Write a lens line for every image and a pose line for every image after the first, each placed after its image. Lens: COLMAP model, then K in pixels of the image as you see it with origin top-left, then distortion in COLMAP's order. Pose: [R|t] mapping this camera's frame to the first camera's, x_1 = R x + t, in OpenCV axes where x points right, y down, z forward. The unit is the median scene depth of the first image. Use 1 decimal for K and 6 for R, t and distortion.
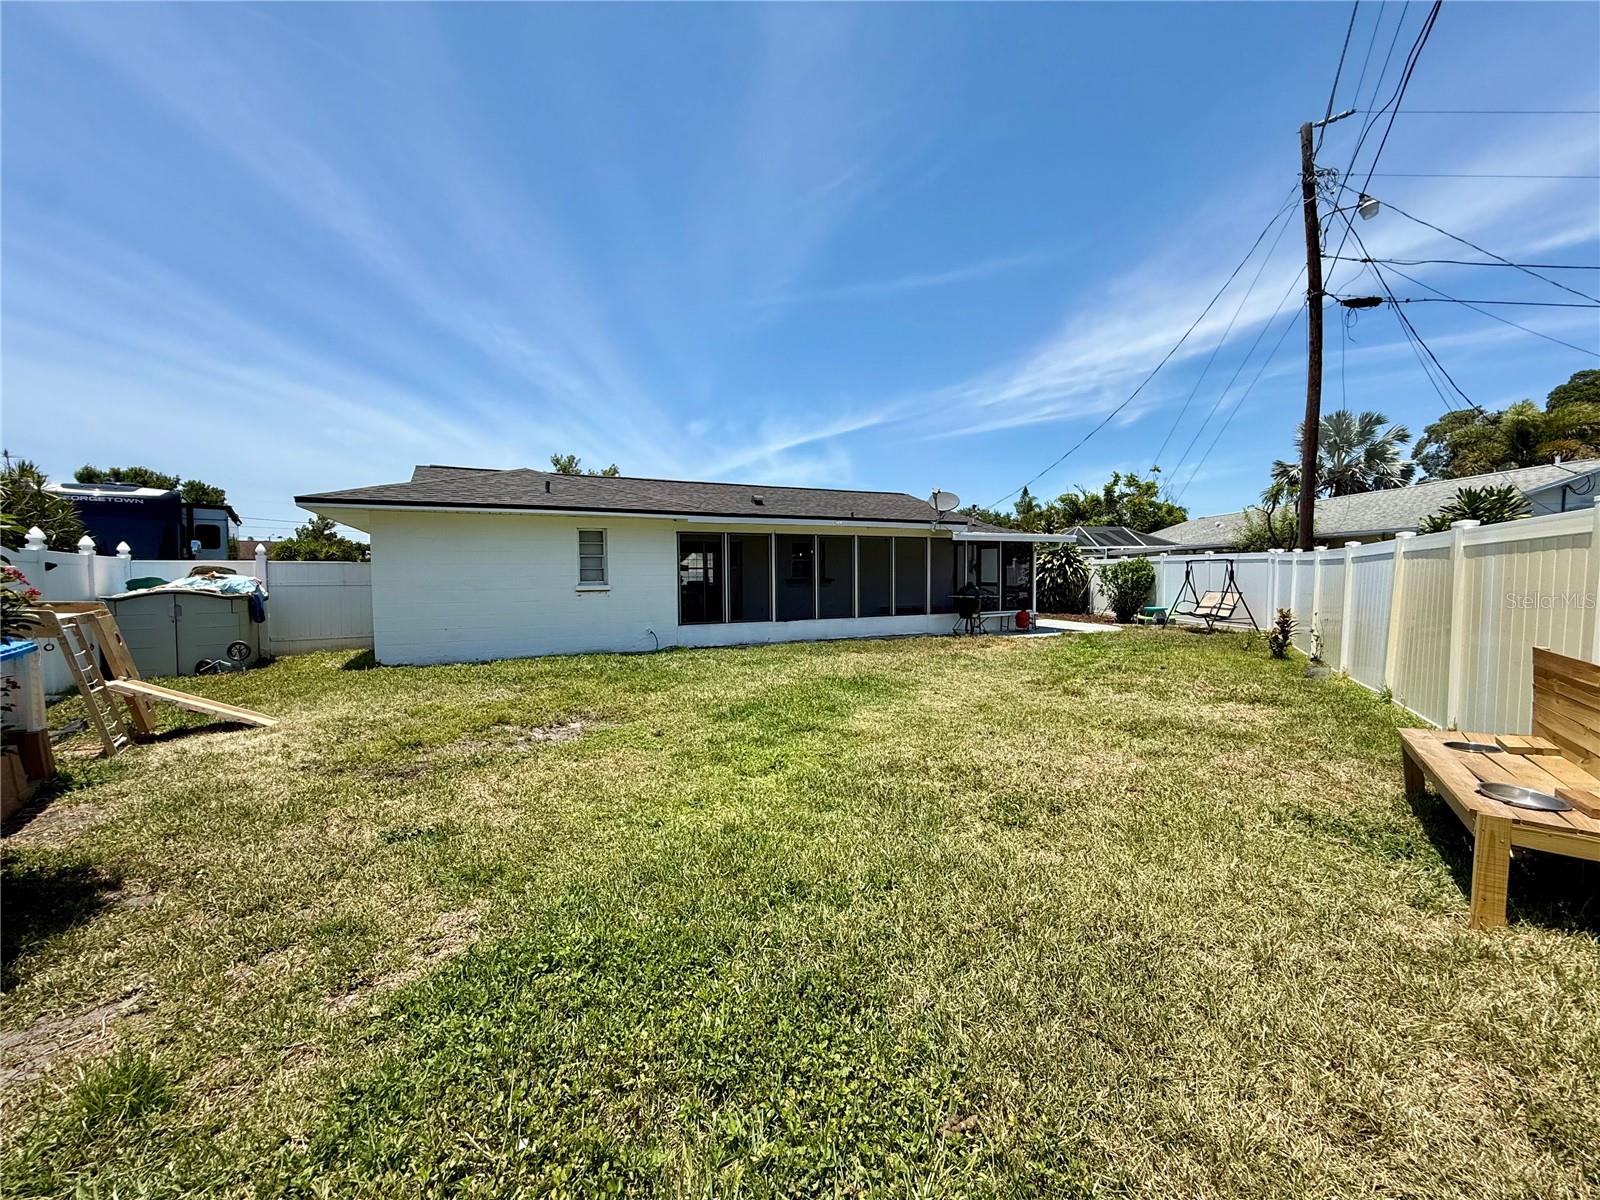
lens RADIAL K [[638.5, 0, 800.0], [0, 638.5, 600.0], [0, 0, 1]] dist [0.000689, 0.000303]
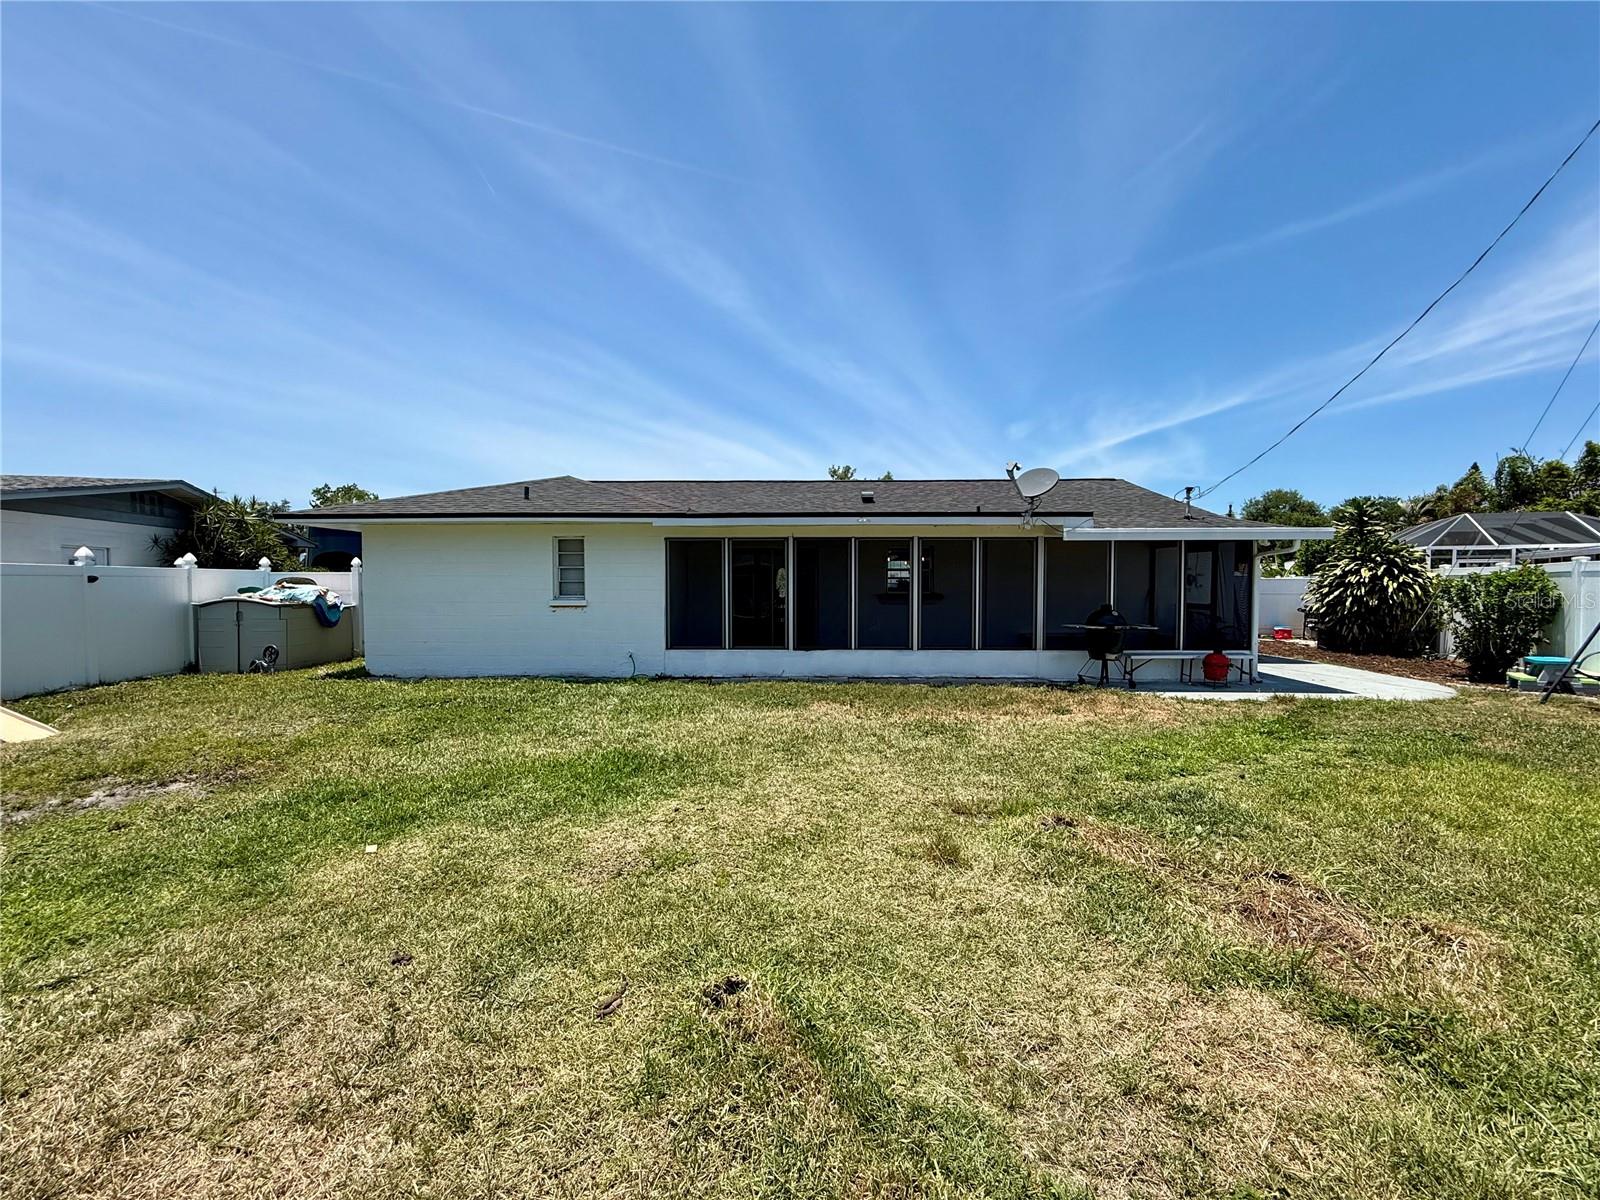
lens RADIAL K [[638.5, 0, 800.0], [0, 638.5, 600.0], [0, 0, 1]] dist [0.000689, 0.000303]
pose [[0.885441, 0.020280, -0.464308, 0.769531], [-0.026381, 0.999630, -0.006646, -0.052941], [0.464002, 0.018134, 0.885649, 0.731597]]
